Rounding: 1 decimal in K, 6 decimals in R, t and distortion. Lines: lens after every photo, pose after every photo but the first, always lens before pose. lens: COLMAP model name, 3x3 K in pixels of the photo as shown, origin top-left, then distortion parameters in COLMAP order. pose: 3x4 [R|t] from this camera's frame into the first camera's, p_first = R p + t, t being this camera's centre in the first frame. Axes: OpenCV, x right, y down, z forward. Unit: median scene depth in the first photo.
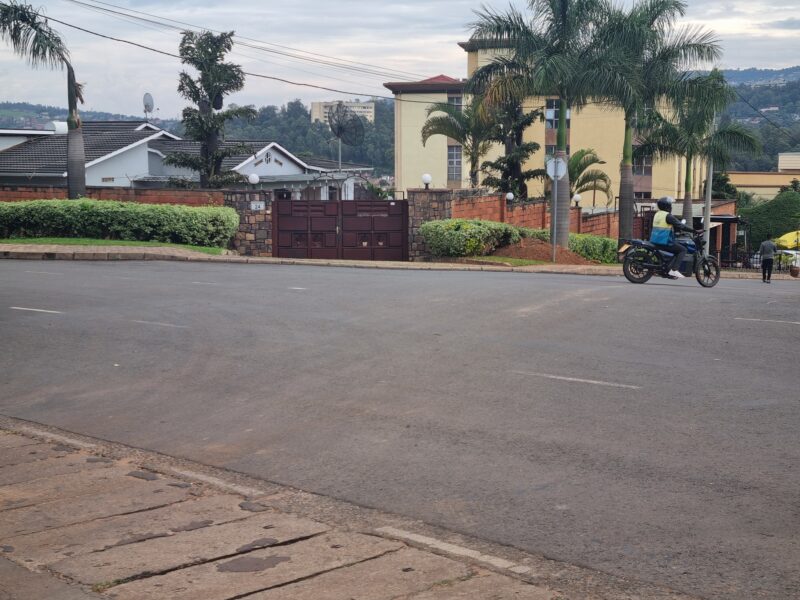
lens RADIAL K [[1236.5, 0, 435.8], [0, 1236.5, 290.0], [0, 0, 1]] dist [0.067875, 0.000000]
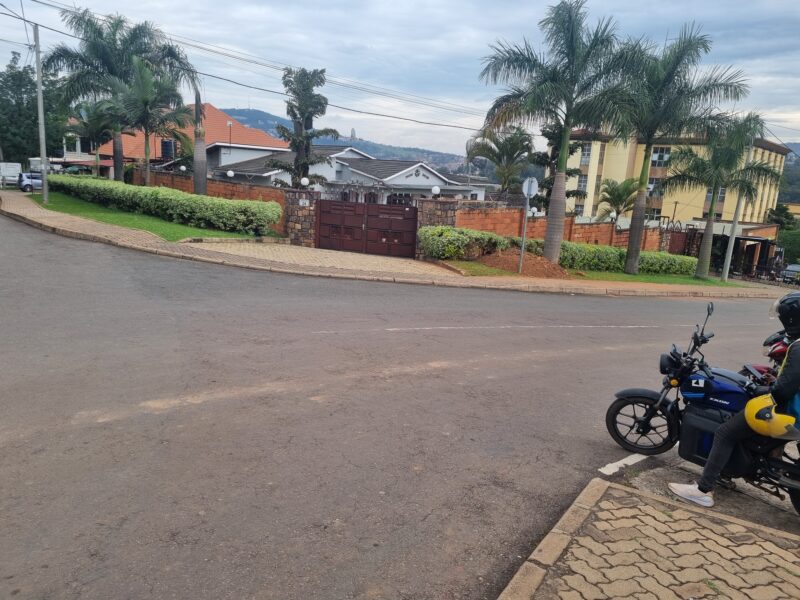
lens RADIAL K [[608.8, 0, 394.7], [0, 608.8, 289.7], [0, 0, 1]] dist [0.083463, -0.051465]
pose [[0.933770, 0.119239, -0.337425, 0.157020], [-0.094742, 0.991585, 0.088223, -0.040248], [0.345105, -0.050412, 0.937209, 0.400100]]
